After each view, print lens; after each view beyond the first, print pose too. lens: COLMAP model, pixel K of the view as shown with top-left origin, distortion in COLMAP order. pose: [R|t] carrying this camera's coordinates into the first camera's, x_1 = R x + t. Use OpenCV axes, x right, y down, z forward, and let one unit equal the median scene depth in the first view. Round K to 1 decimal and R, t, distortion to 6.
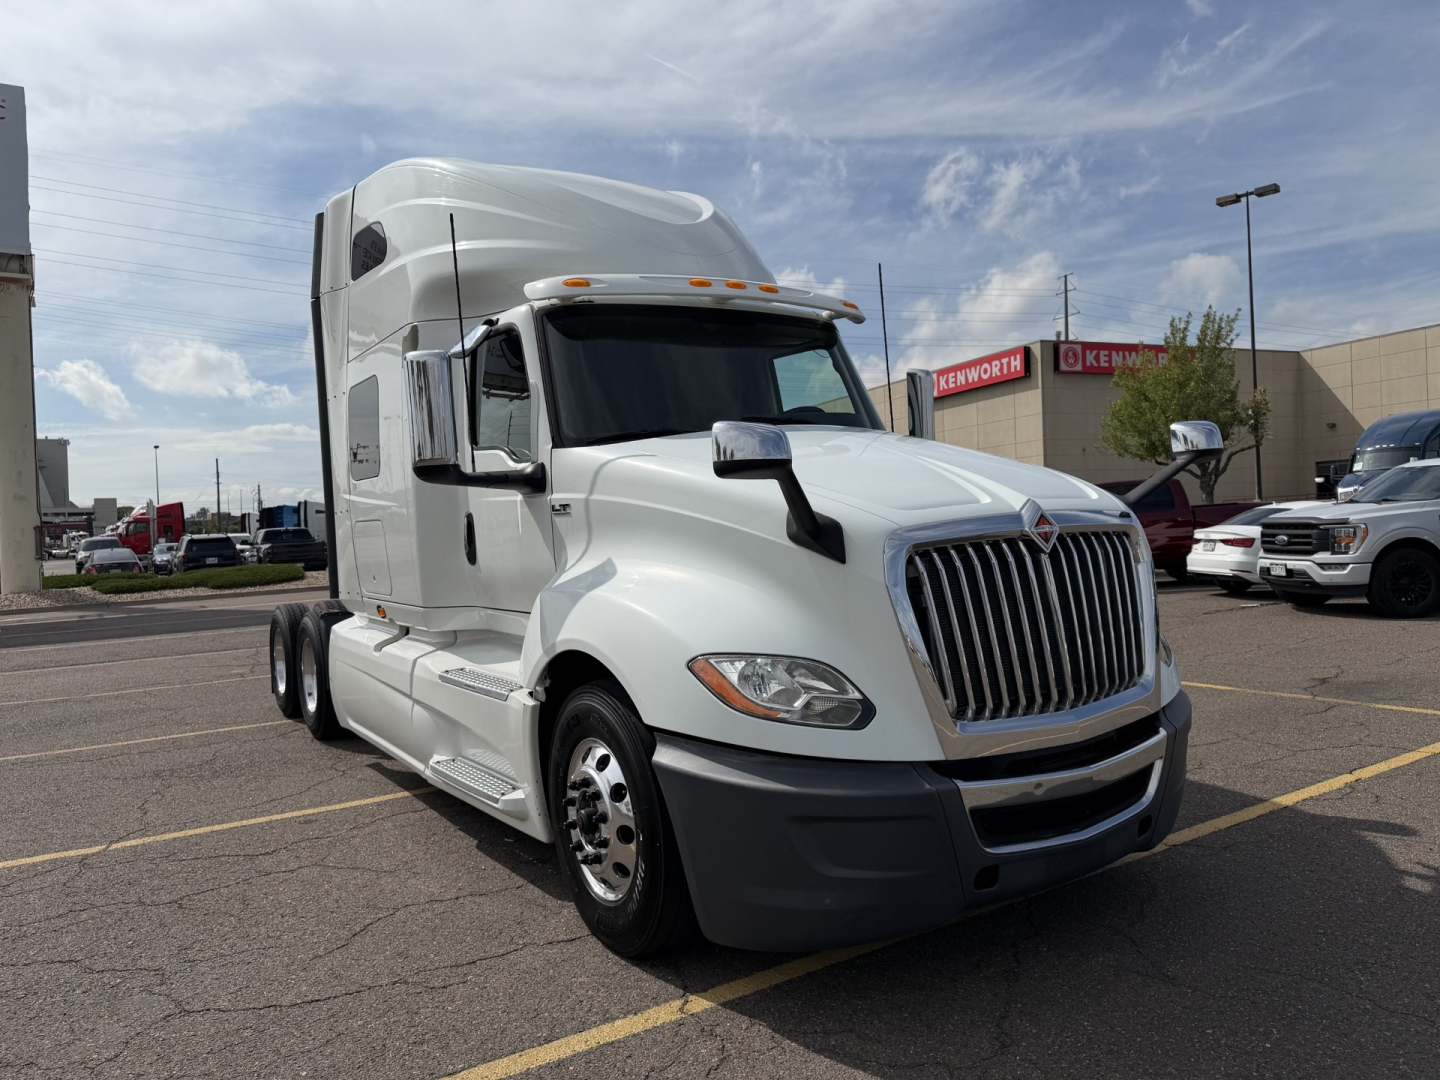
lens RADIAL K [[1037.0, 0, 717.0], [0, 1037.0, 558.5], [0, 0, 1]] dist [0.006592, -0.009287]
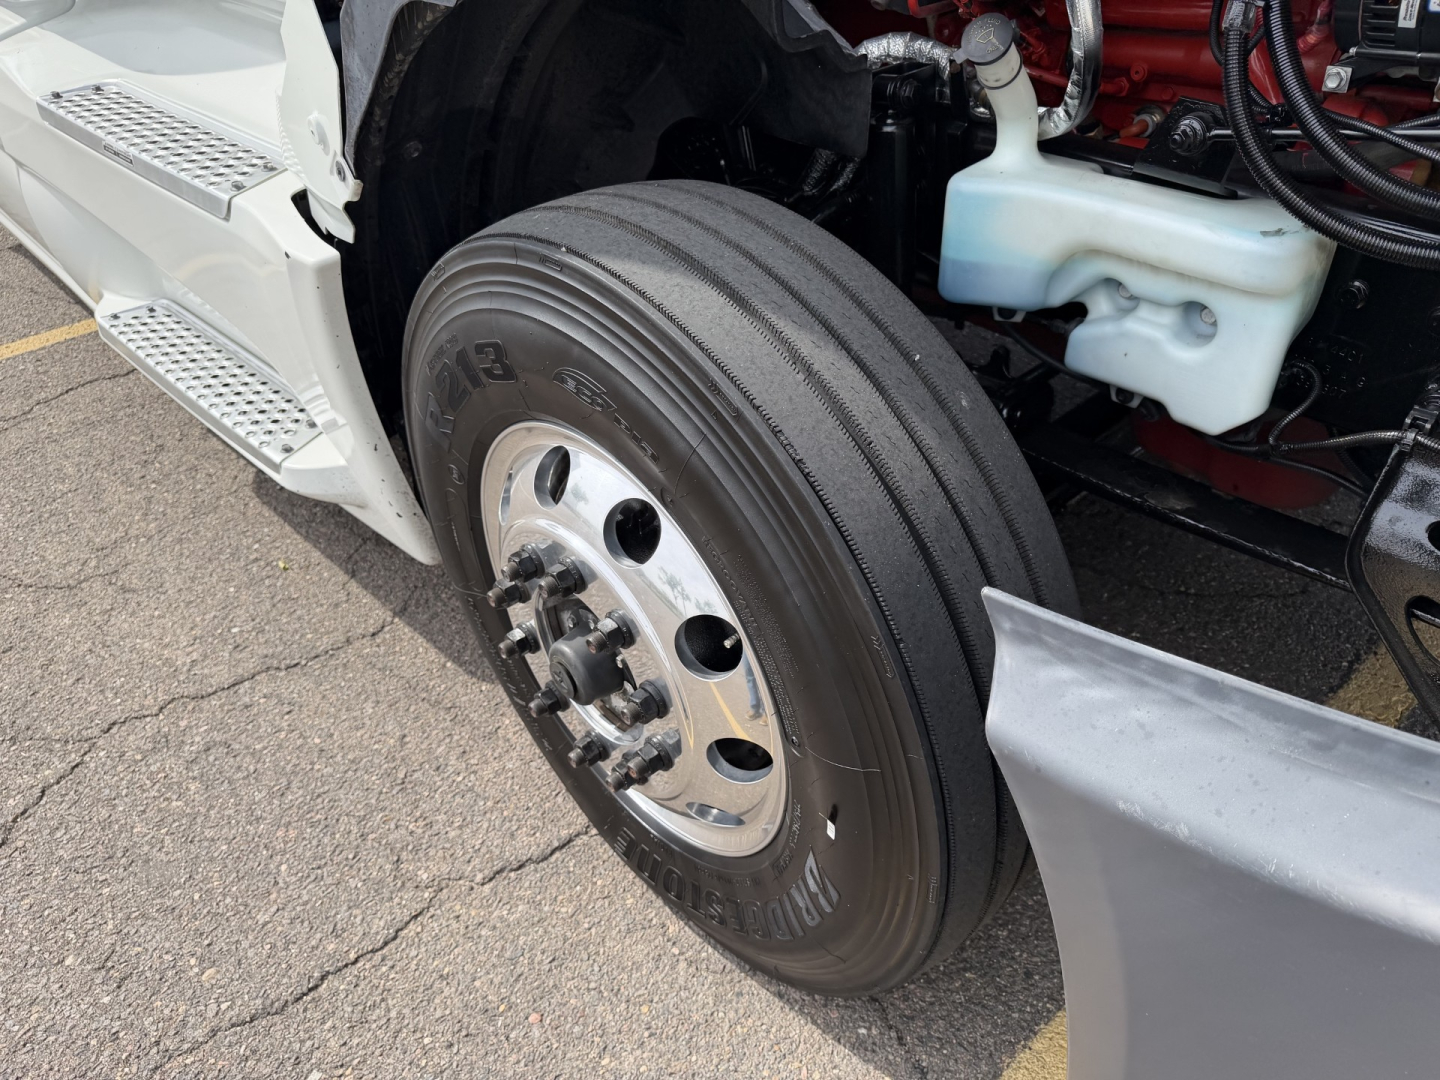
lens RADIAL K [[1016.9, 0, 742.9], [0, 1016.9, 553.9], [0, 0, 1]] dist [0.007246, -0.025728]
pose [[0.981321, -0.100014, 0.164336, -0.107814], [-0.013000, 0.817810, 0.575341, 0.035933], [-0.191938, -0.566731, 0.801234, 0.658245]]
